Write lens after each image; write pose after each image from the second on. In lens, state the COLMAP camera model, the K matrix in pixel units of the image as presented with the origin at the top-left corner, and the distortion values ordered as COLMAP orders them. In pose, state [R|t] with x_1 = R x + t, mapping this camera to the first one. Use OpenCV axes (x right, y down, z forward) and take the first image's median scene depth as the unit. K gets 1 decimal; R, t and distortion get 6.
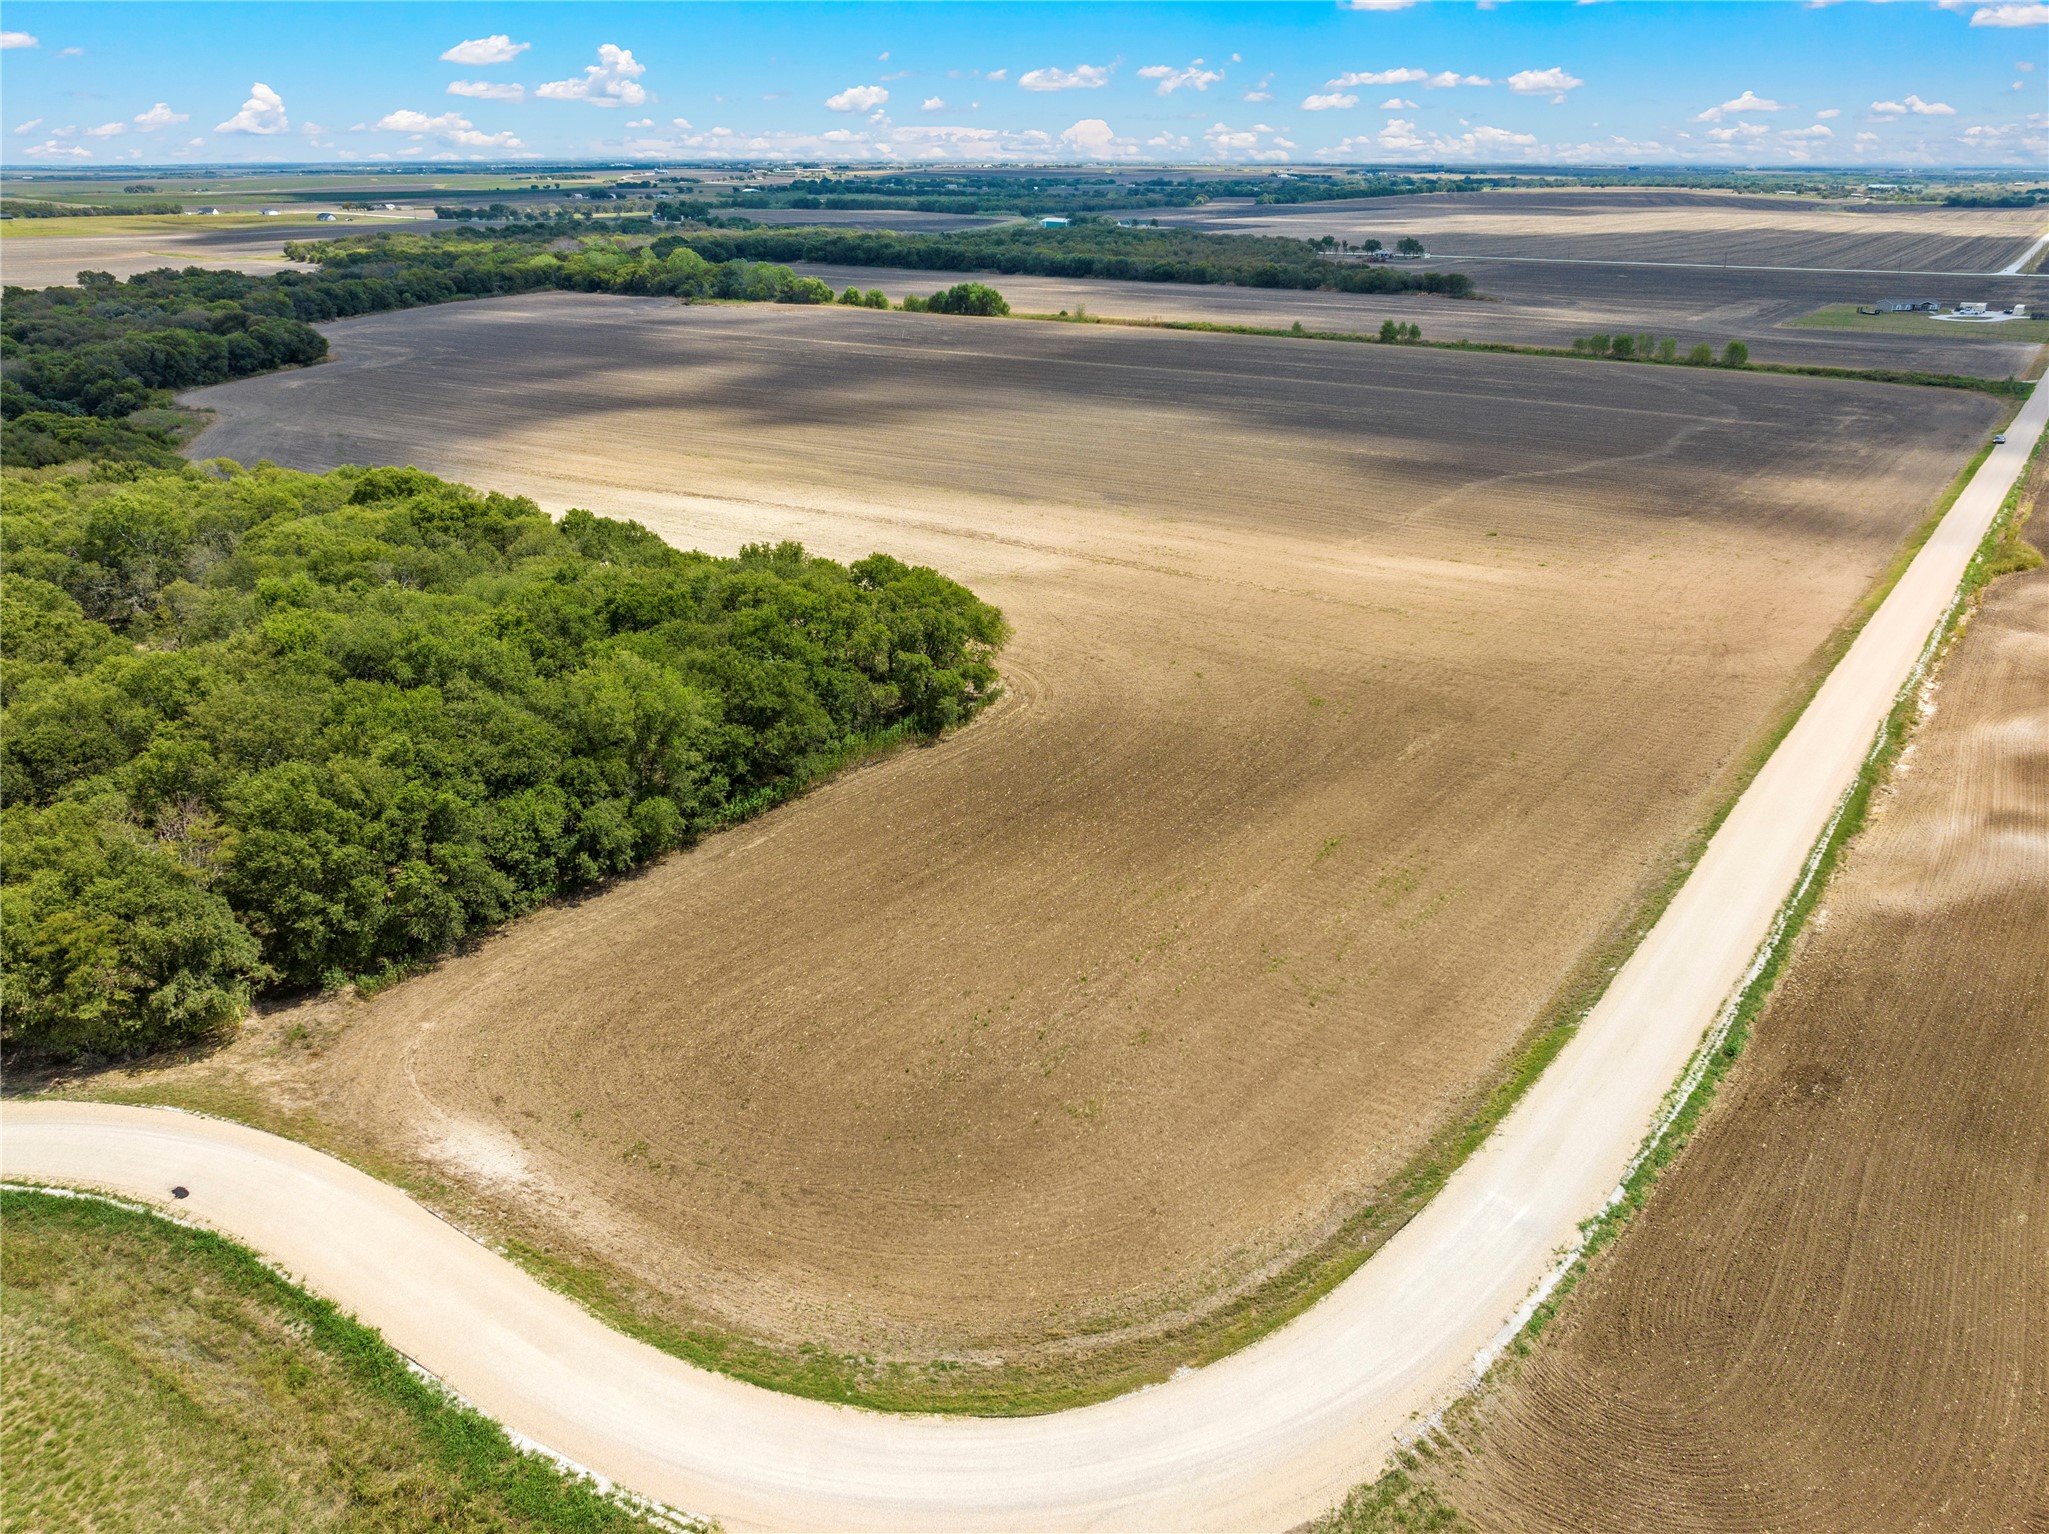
lens RADIAL K [[1449.3, 0, 1024.5], [0, 1449.3, 767.0], [0, 0, 1]] dist [-0.071410, 0.047370]
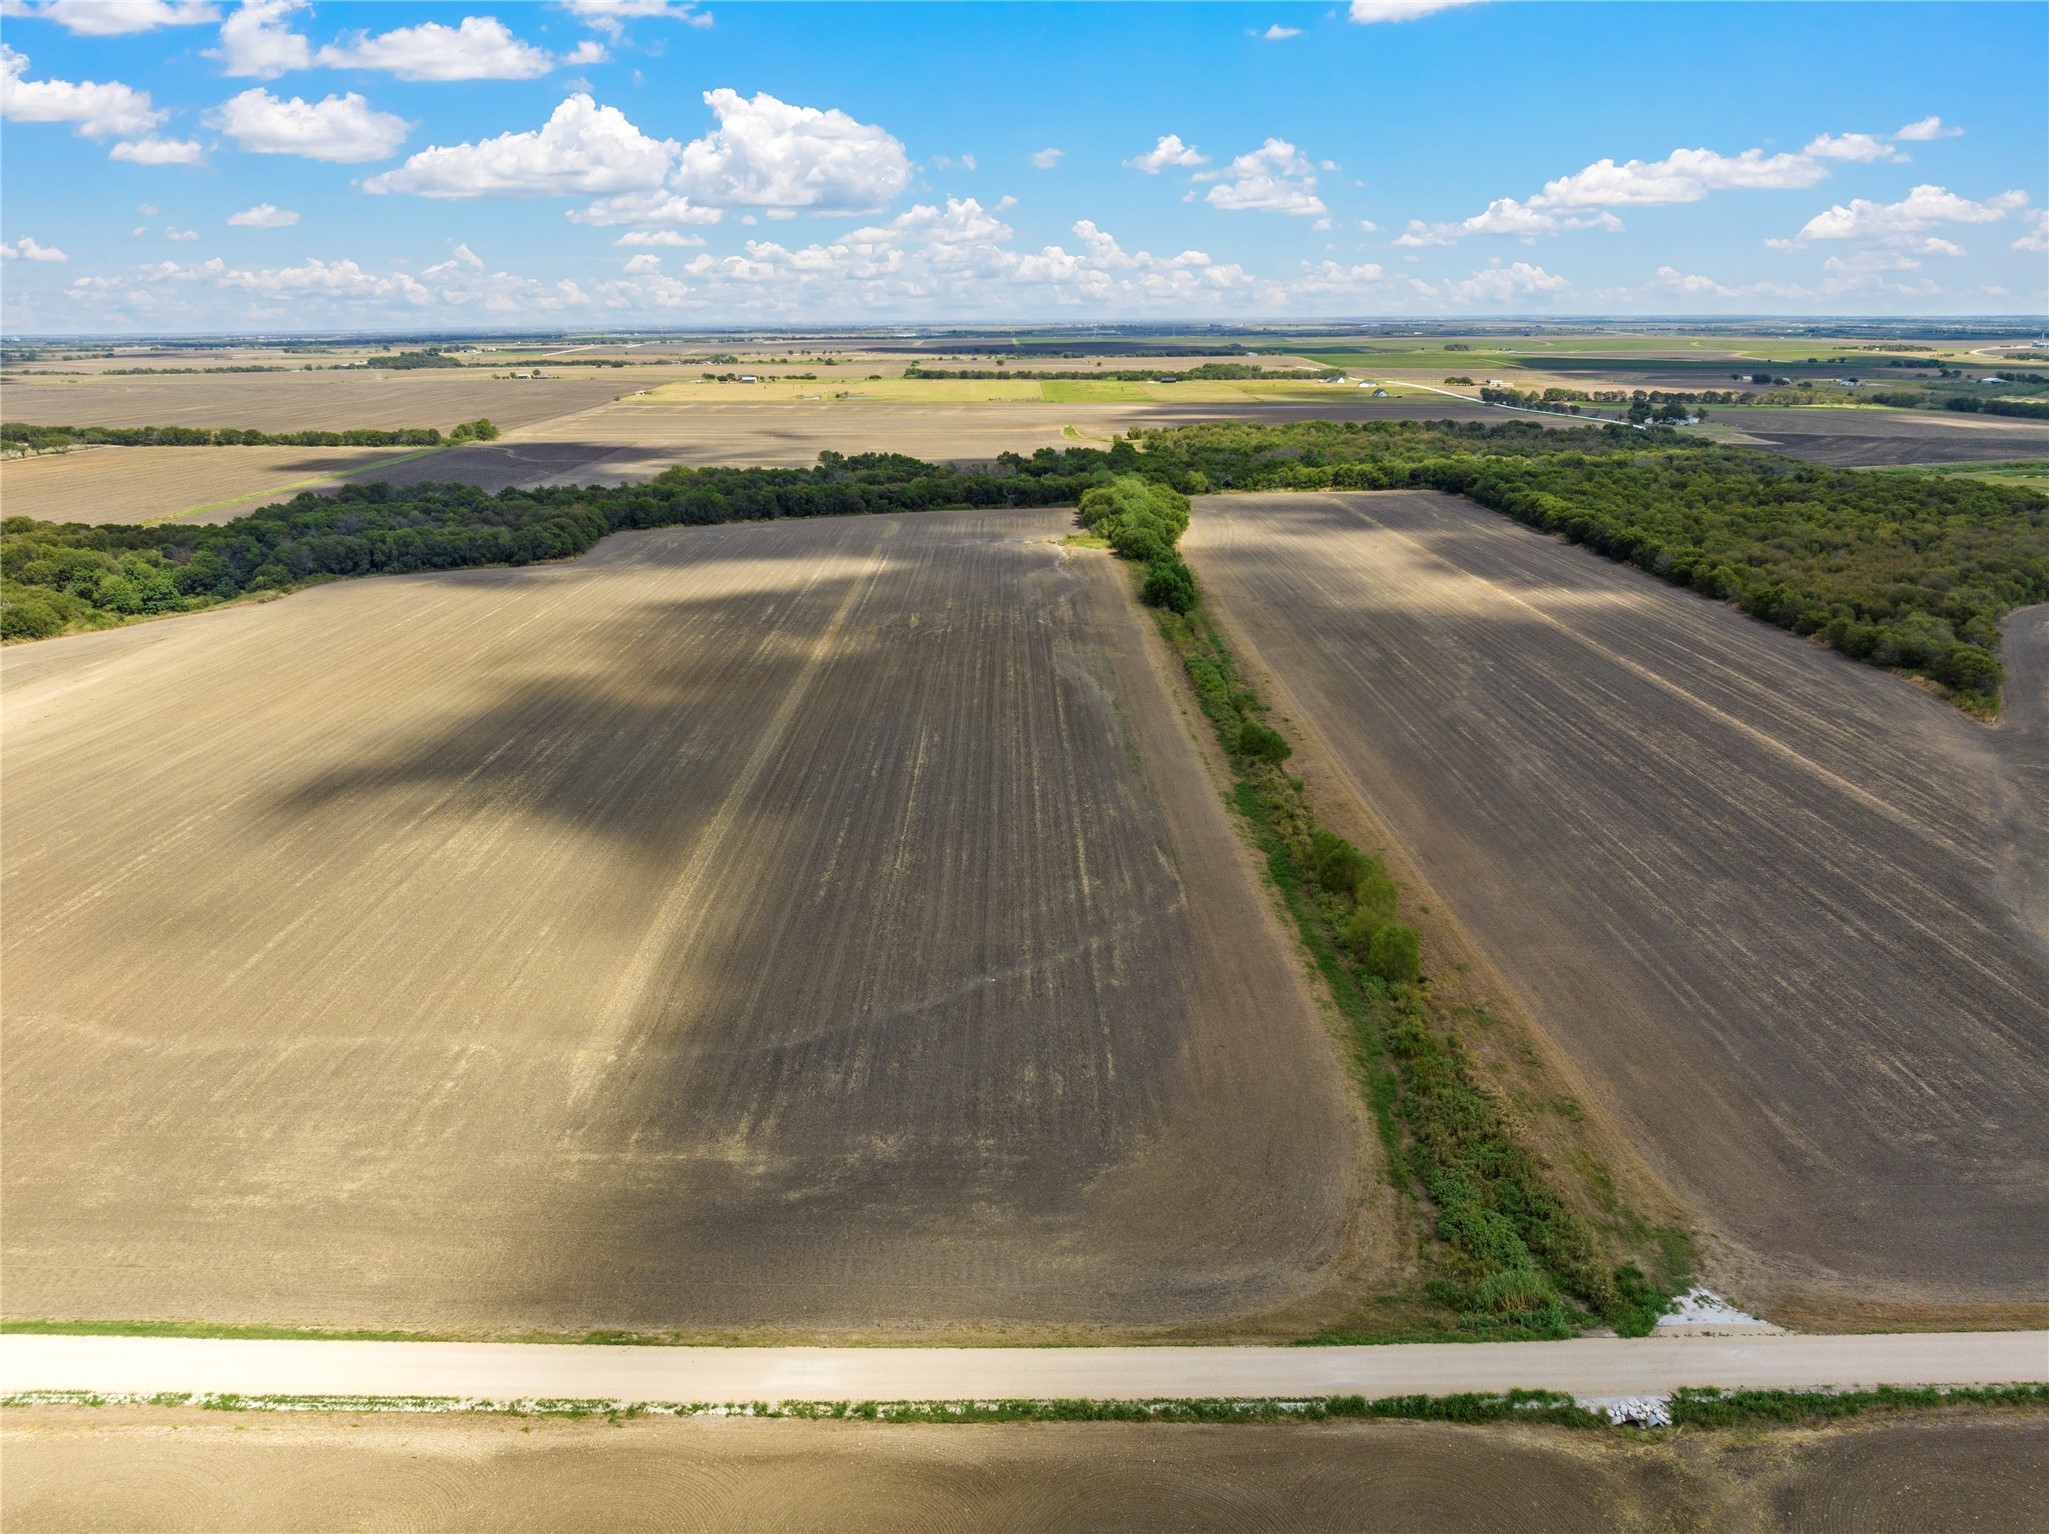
lens RADIAL K [[1445.1, 0, 1024.5], [0, 1445.1, 767.0], [0, 0, 1]] dist [-0.043192, 0.004533]
pose [[0.606606, 0.238020, -0.758535, 2.788834], [-0.310723, 0.949218, 0.049366, -1.207329], [0.731765, 0.205749, 0.649760, 2.144267]]
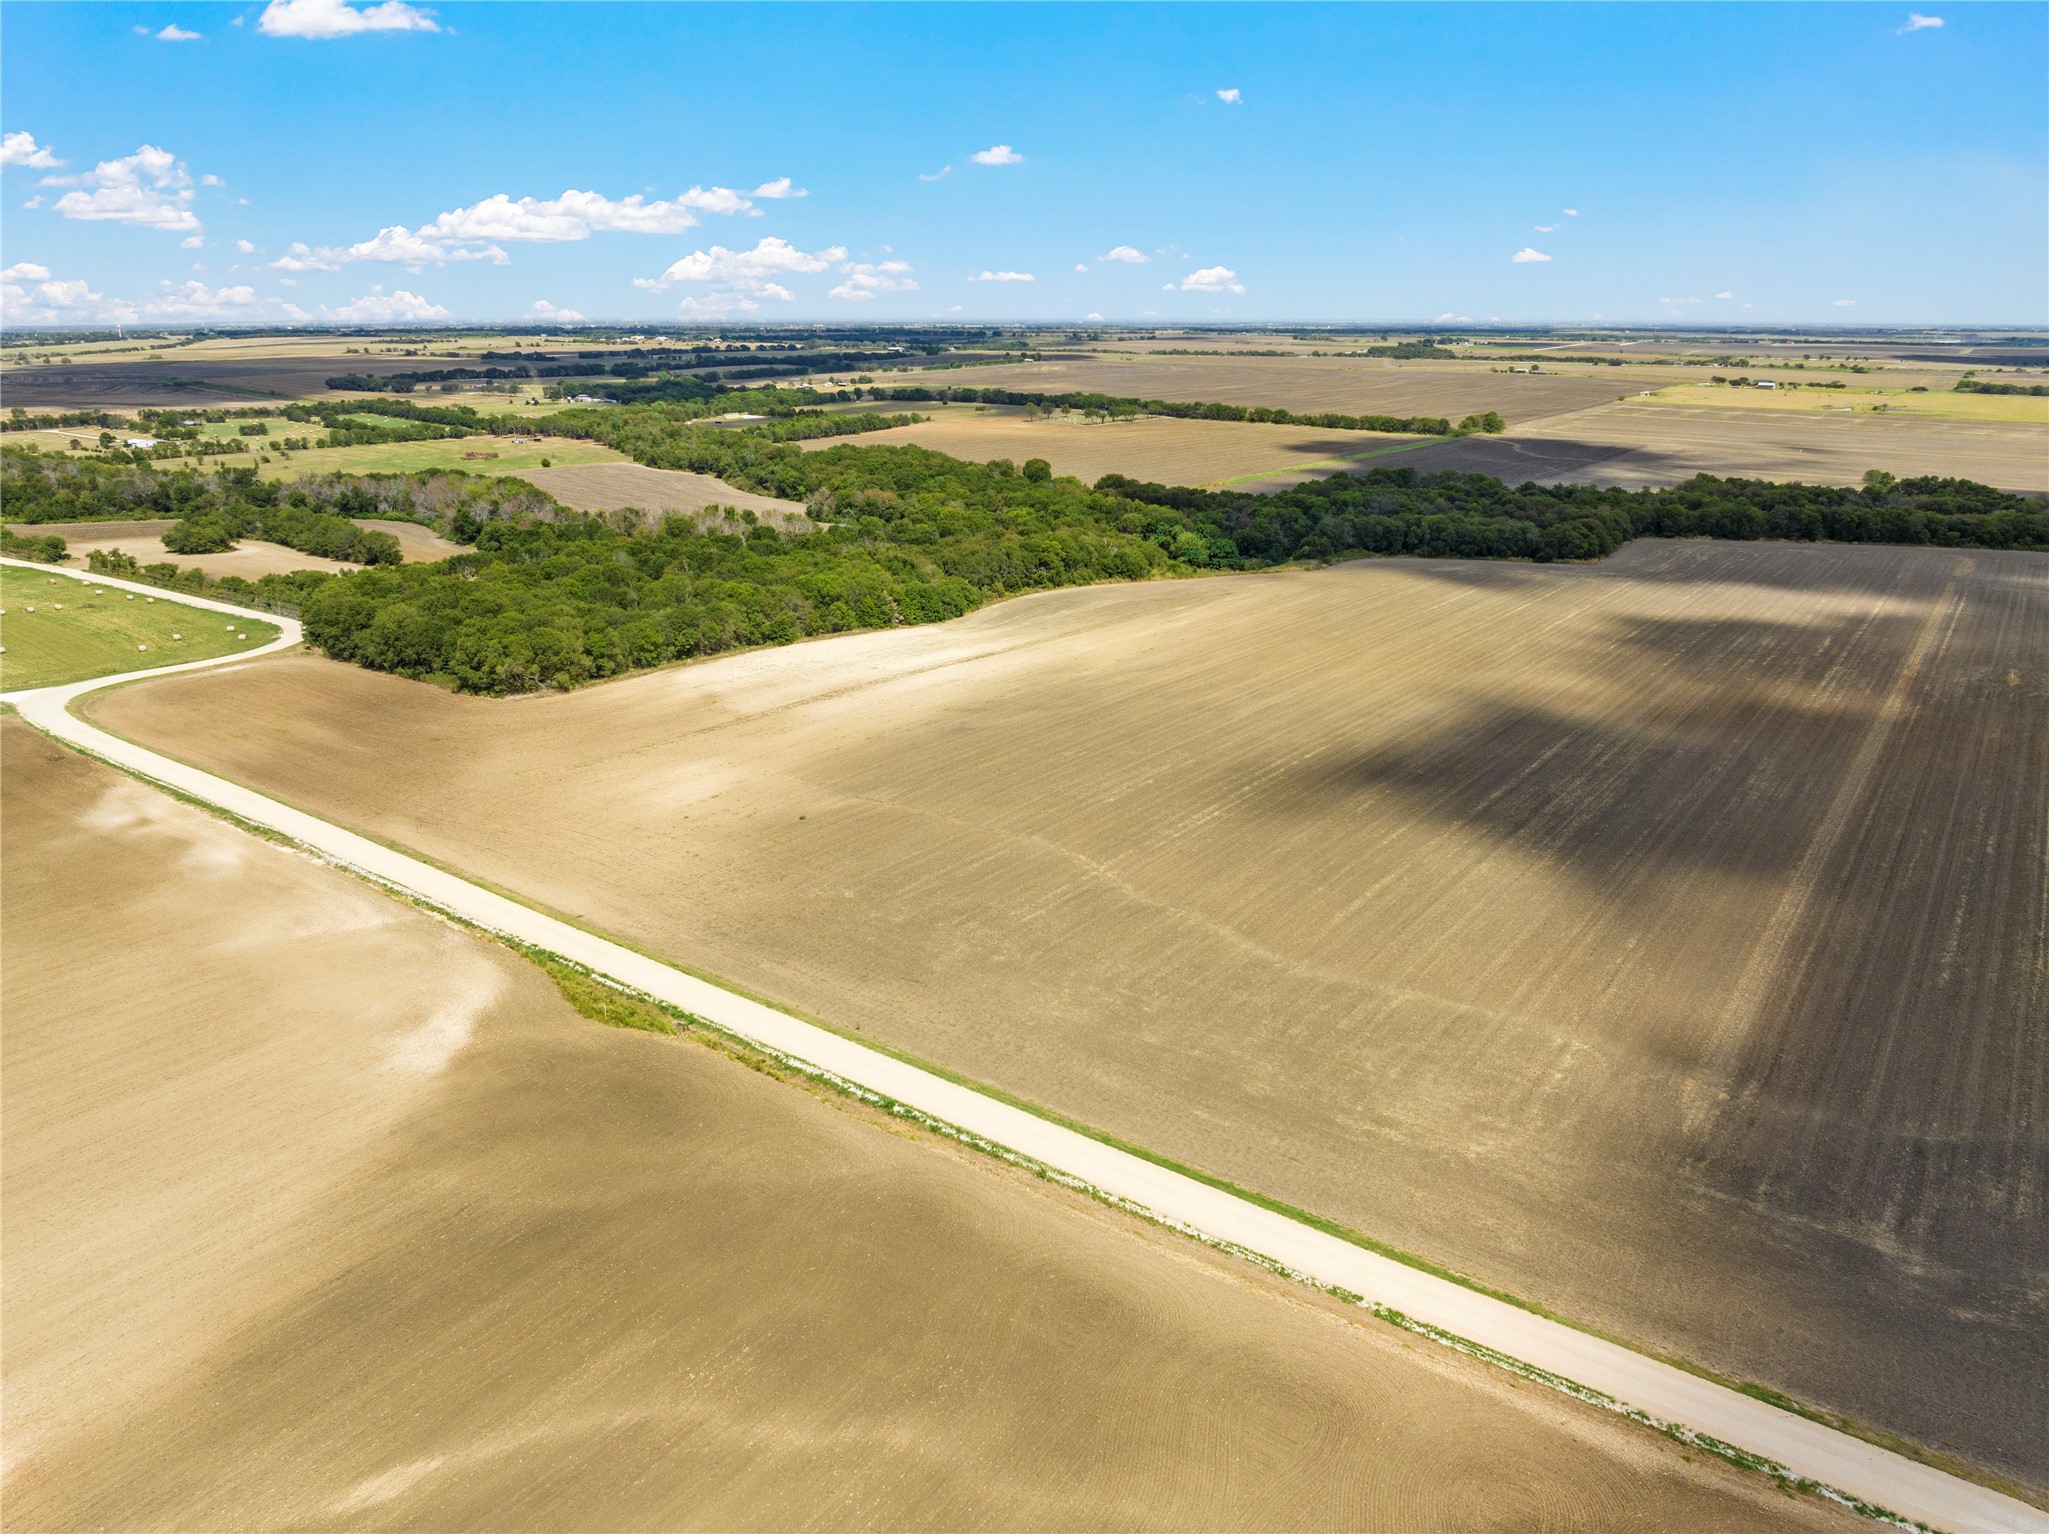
lens RADIAL K [[1445.1, 0, 1024.5], [0, 1445.1, 767.0], [0, 0, 1]] dist [-0.043192, 0.004533]
pose [[0.019439, 0.303721, -0.952563, 2.703019], [-0.393015, 0.878368, 0.272045, -1.110400], [0.919327, 0.369083, 0.136441, 1.903094]]
